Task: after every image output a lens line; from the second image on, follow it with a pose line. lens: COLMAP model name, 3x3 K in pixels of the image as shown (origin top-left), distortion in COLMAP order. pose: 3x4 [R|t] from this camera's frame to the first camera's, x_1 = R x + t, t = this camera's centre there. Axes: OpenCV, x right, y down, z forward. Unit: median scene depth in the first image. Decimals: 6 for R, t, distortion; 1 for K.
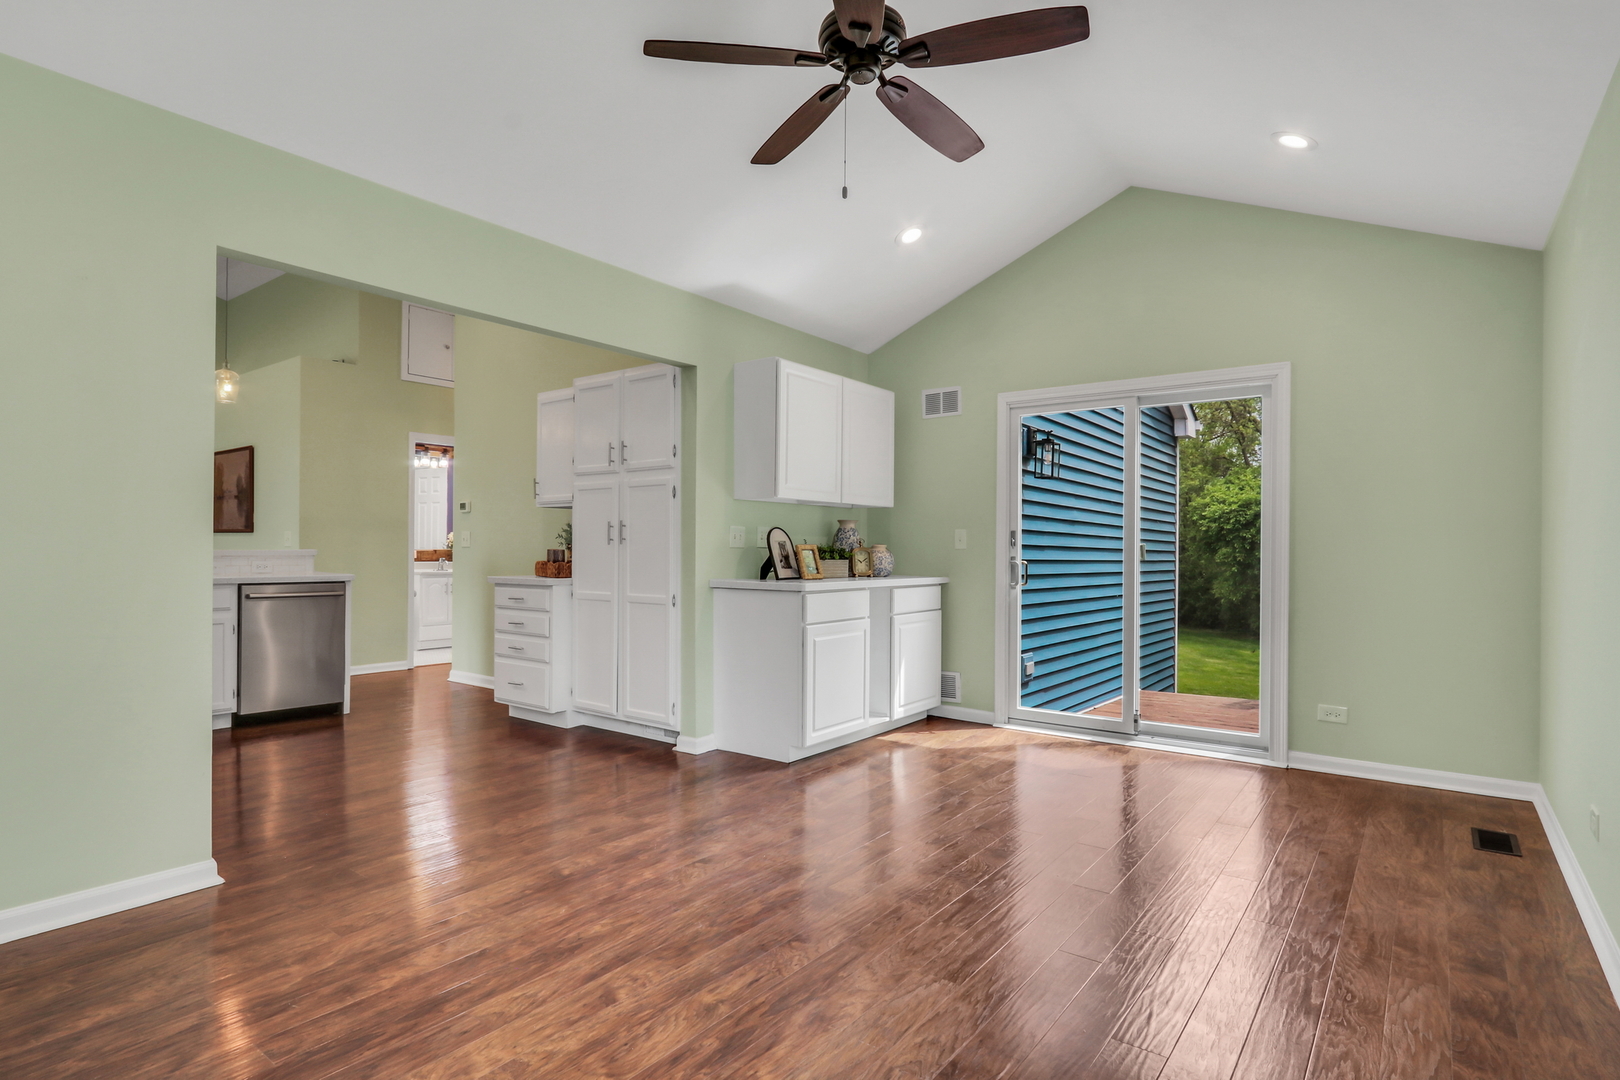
lens RADIAL K [[830.8, 0, 797.9], [0, 830.8, 548.3], [0, 0, 1]] dist [-0.011320, 0.001920]
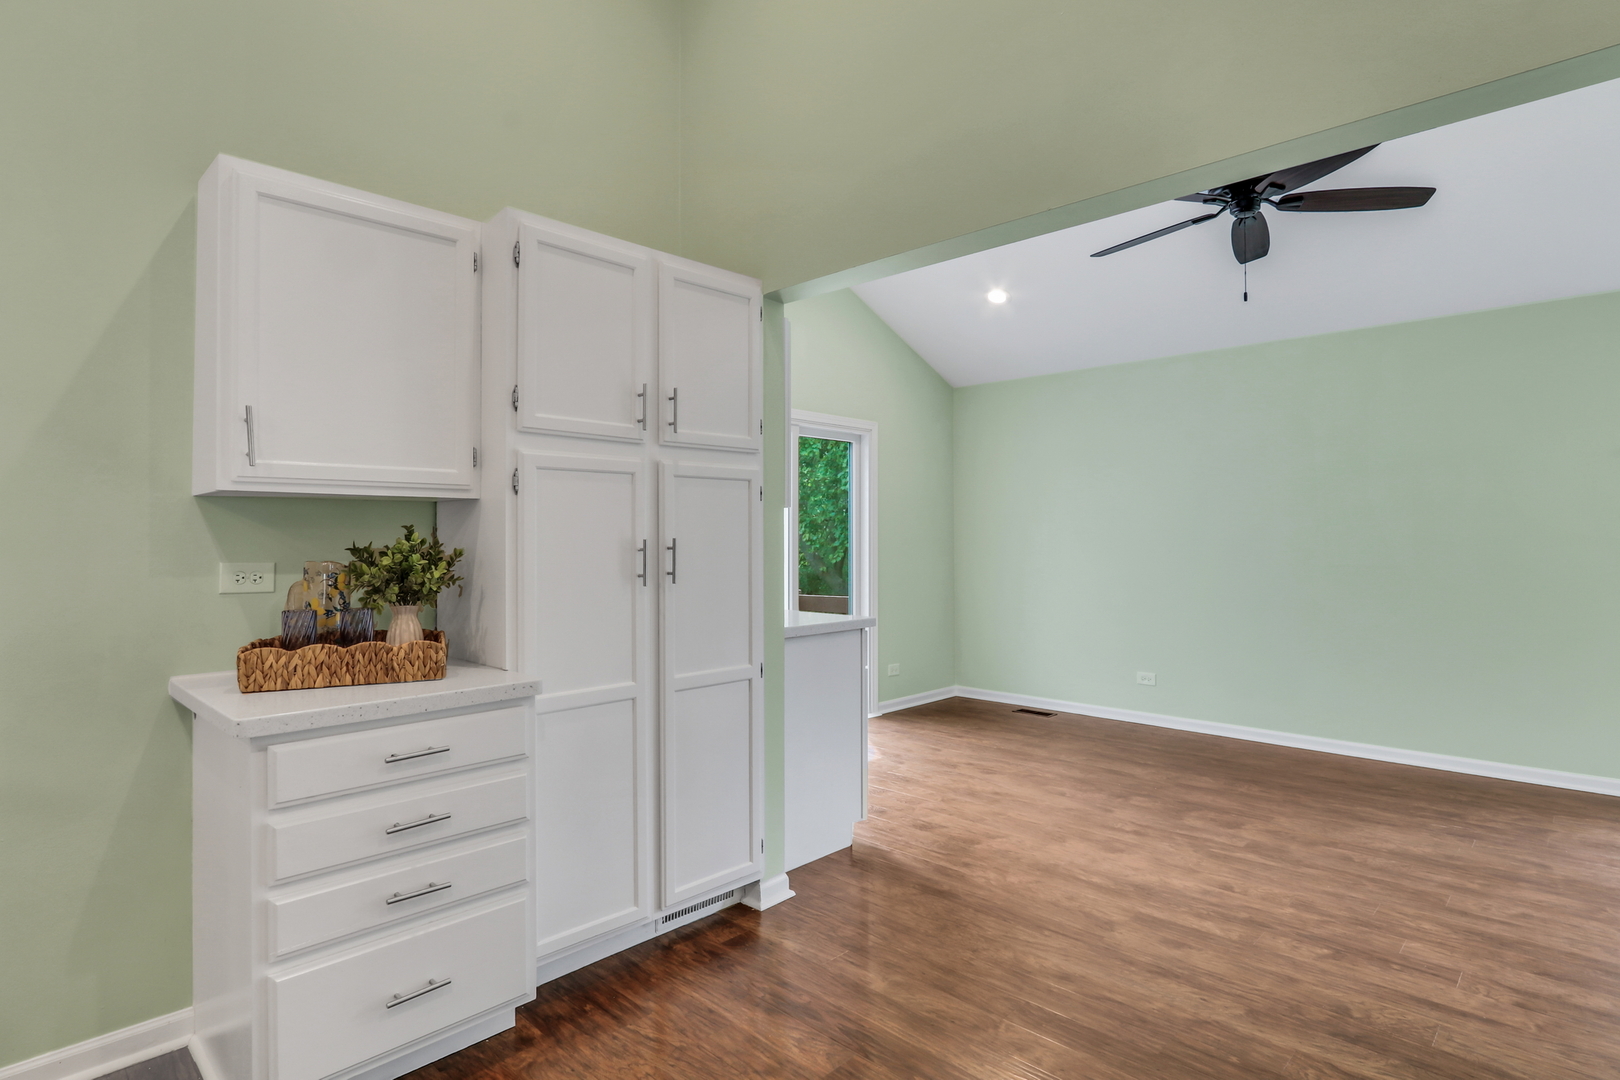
lens RADIAL K [[830.8, 0, 801.1], [0, 830.8, 533.5], [0, 0, 1]] dist [-0.011320, 0.001920]
pose [[0.117602, -0.000240, 0.993061, -1.370156], [-0.000364, 1.000000, 0.000284, -0.070029], [-0.993061, -0.000395, 0.117602, 1.615614]]
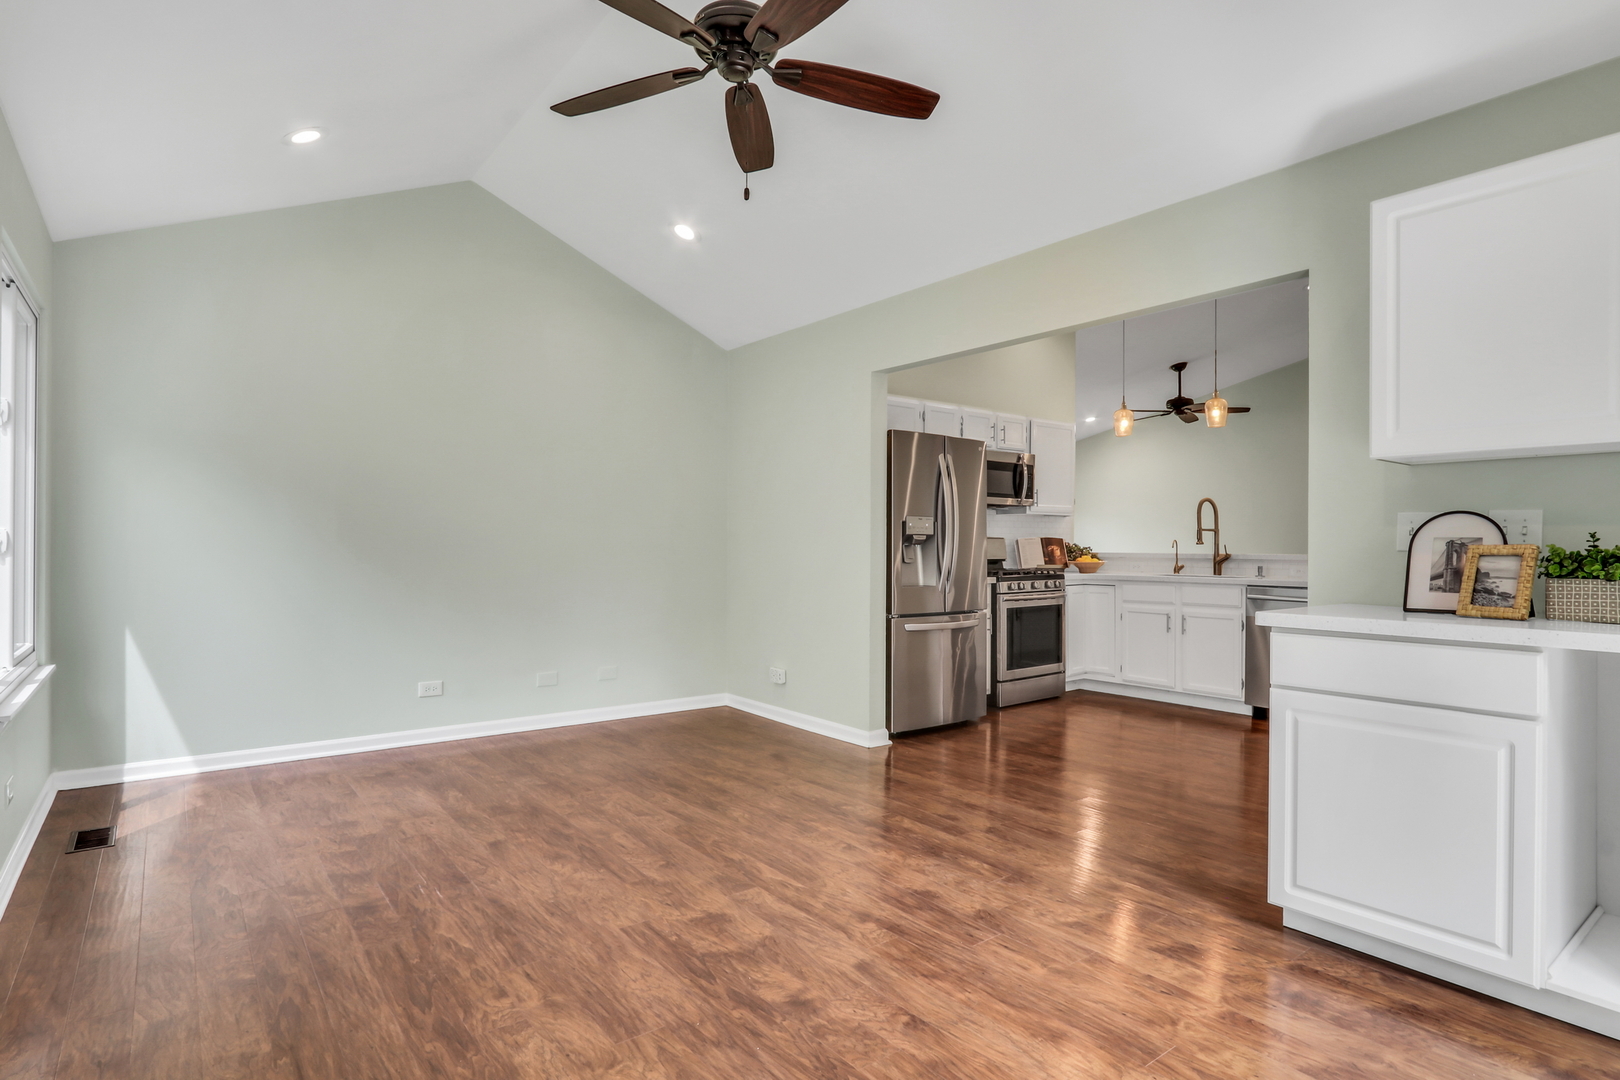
lens RADIAL K [[830.8, 0, 803.7], [0, 830.8, 539.4], [0, 0, 1]] dist [-0.011320, 0.001920]
pose [[-0.257551, -0.015416, -0.966142, 1.067334], [-0.004067, 0.999881, -0.014870, 0.002072], [0.966256, 0.000100, -0.257583, 1.398830]]
